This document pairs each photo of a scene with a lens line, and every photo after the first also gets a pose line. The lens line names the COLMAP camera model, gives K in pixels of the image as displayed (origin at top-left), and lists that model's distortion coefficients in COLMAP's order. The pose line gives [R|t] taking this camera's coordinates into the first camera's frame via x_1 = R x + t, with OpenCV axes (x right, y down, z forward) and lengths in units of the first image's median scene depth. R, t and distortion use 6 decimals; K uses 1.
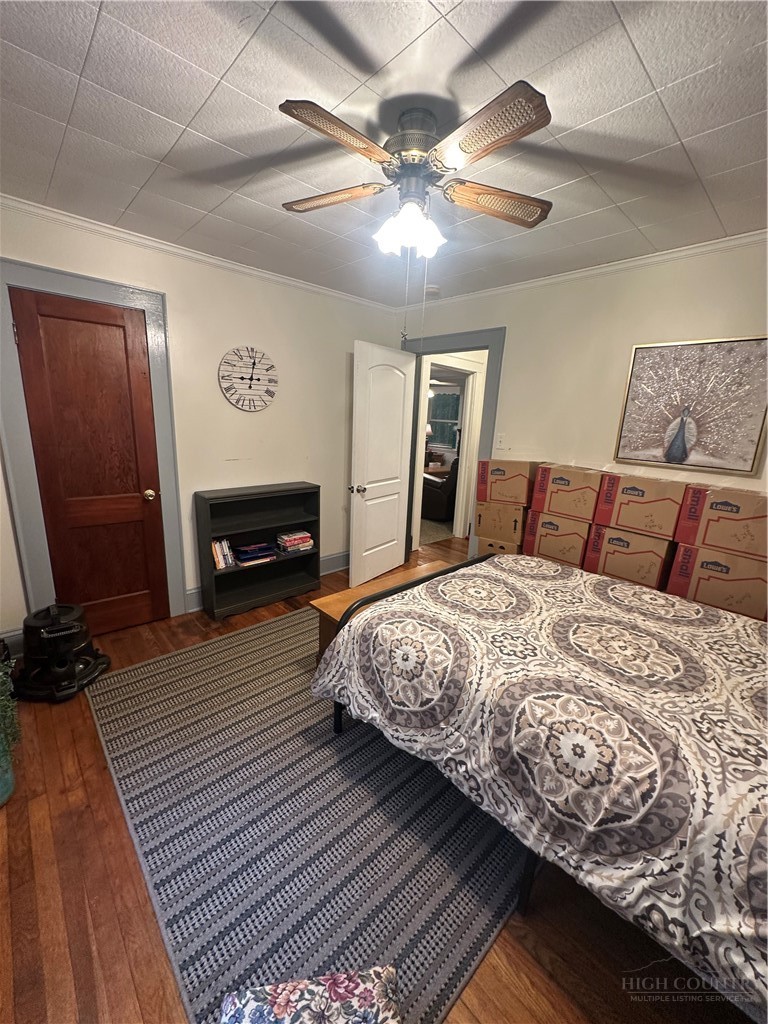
lens RADIAL K [[408.3, 0, 384.5], [0, 408.3, 513.1], [0, 0, 1]] dist [-0.002897, -0.000038]
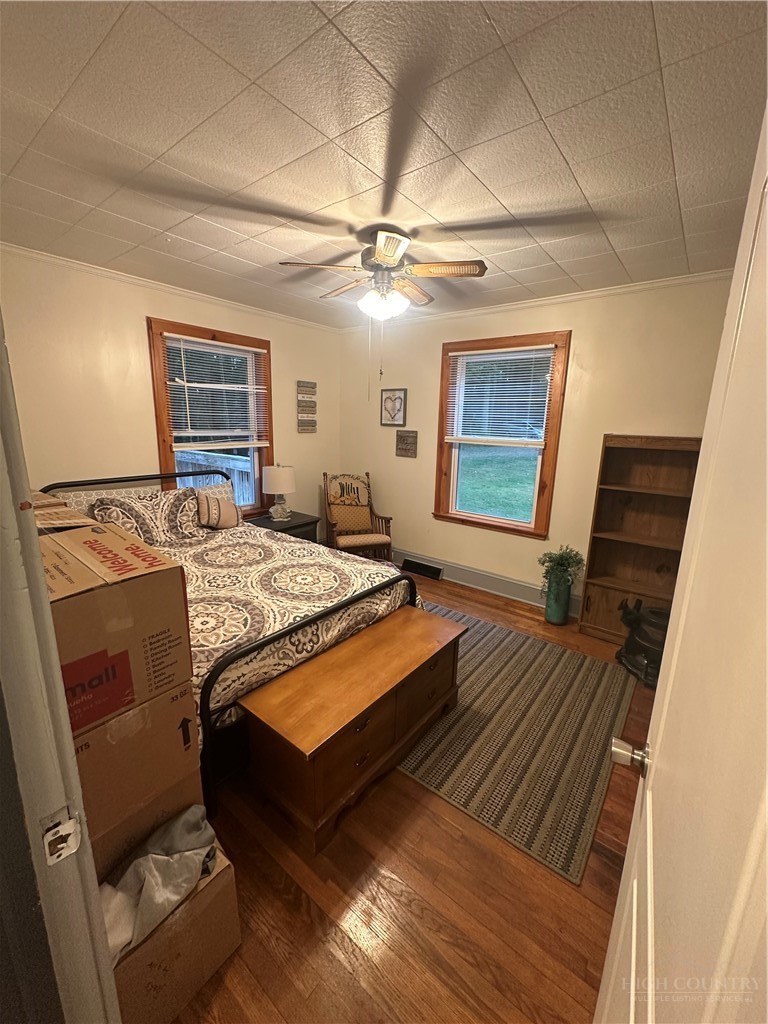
lens RADIAL K [[408.3, 0, 380.3], [0, 408.3, 512.5], [0, 0, 1]] dist [-0.002897, -0.000038]
pose [[-0.986047, -0.031555, -0.163450, 0.223174], [-0.100335, 0.896134, 0.432292, -0.499062], [0.132832, 0.442660, -0.886796, 2.045644]]
